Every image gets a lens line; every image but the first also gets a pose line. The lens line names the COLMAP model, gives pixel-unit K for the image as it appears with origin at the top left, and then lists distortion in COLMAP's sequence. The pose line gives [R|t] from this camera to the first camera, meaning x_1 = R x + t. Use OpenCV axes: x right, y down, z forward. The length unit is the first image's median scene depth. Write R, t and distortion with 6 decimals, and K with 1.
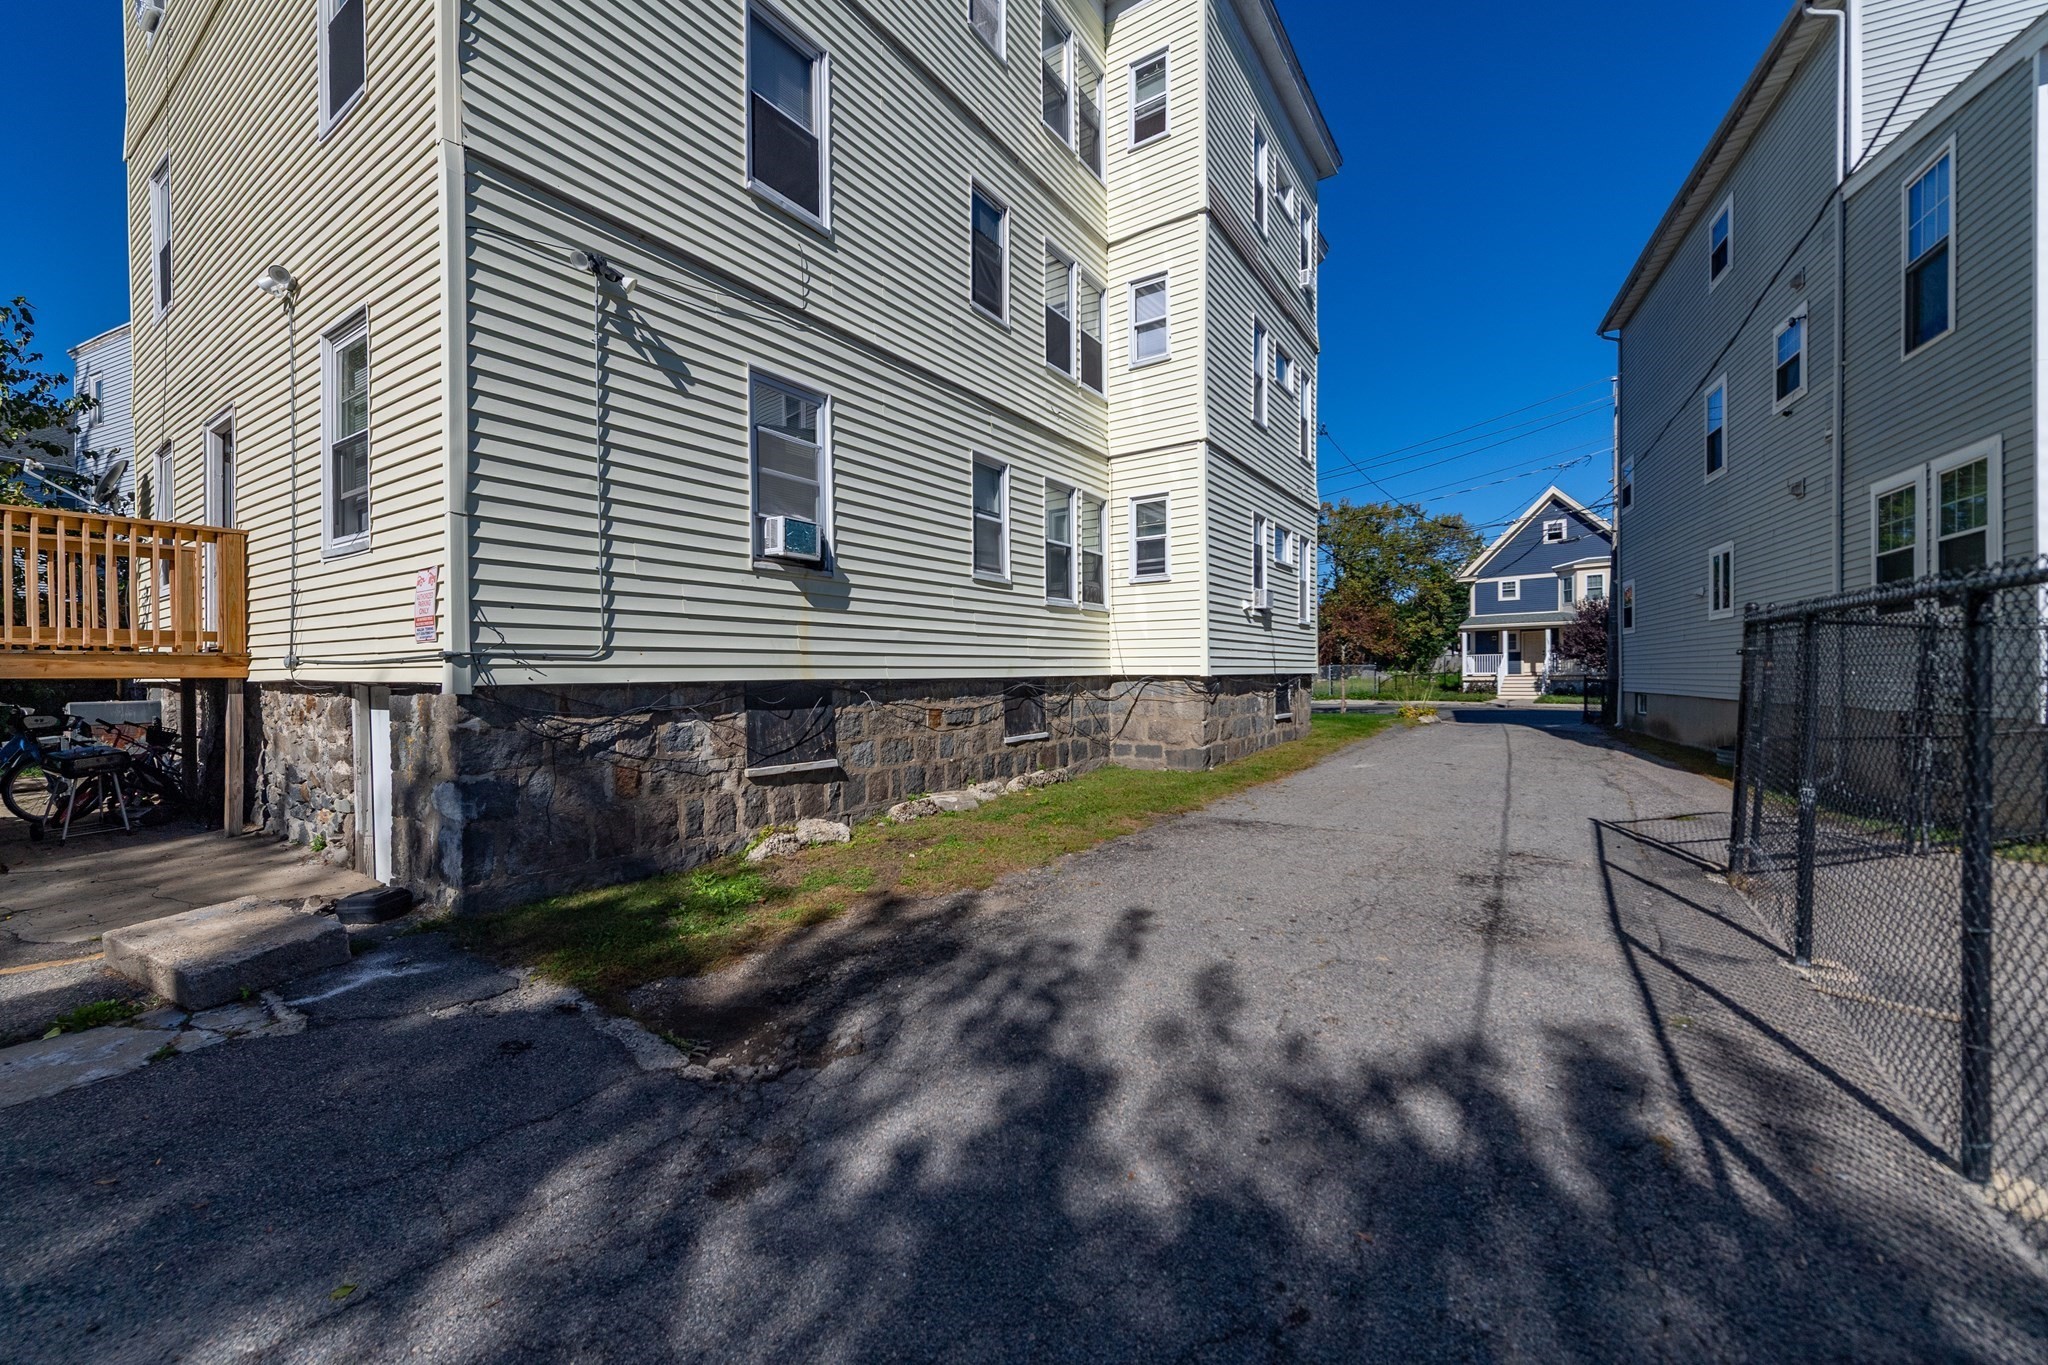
lens RADIAL K [[796.6, 0, 1025.1], [0, 796.6, 677.4], [0, 0, 1]] dist [0.016419, -0.000305]
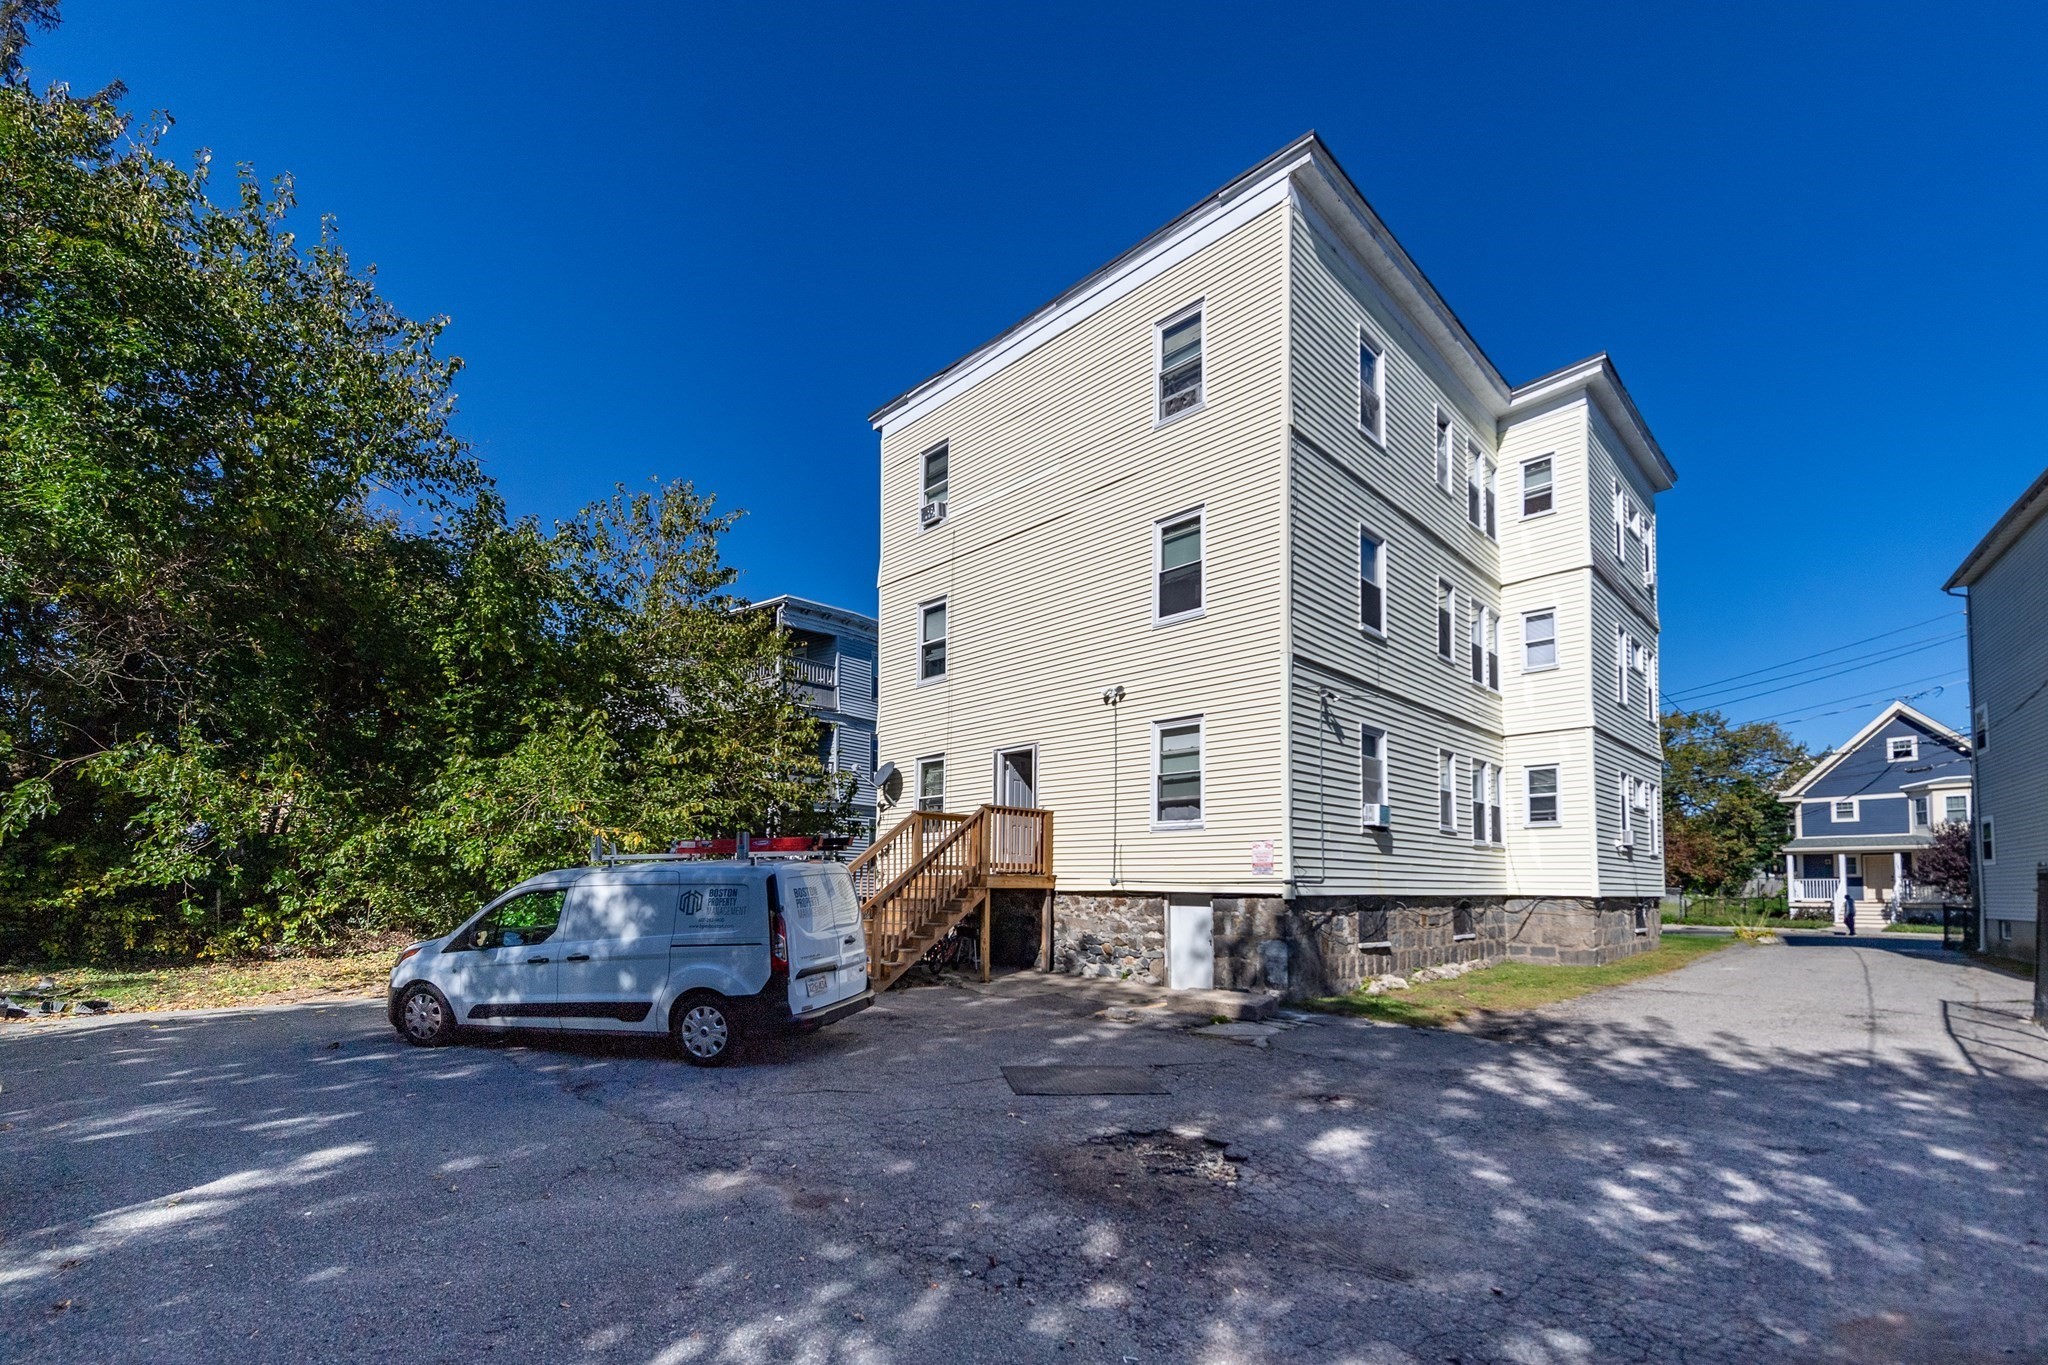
lens RADIAL K [[863.4, 0, 968.9], [0, 863.4, 849.0], [0, 0, 1]] dist [0.001555, 0.000090]
pose [[0.970645, 0.005932, -0.240444, -0.422965], [-0.017797, 0.998727, -0.047205, 0.004973], [0.239858, 0.050099, 0.969515, -0.643815]]
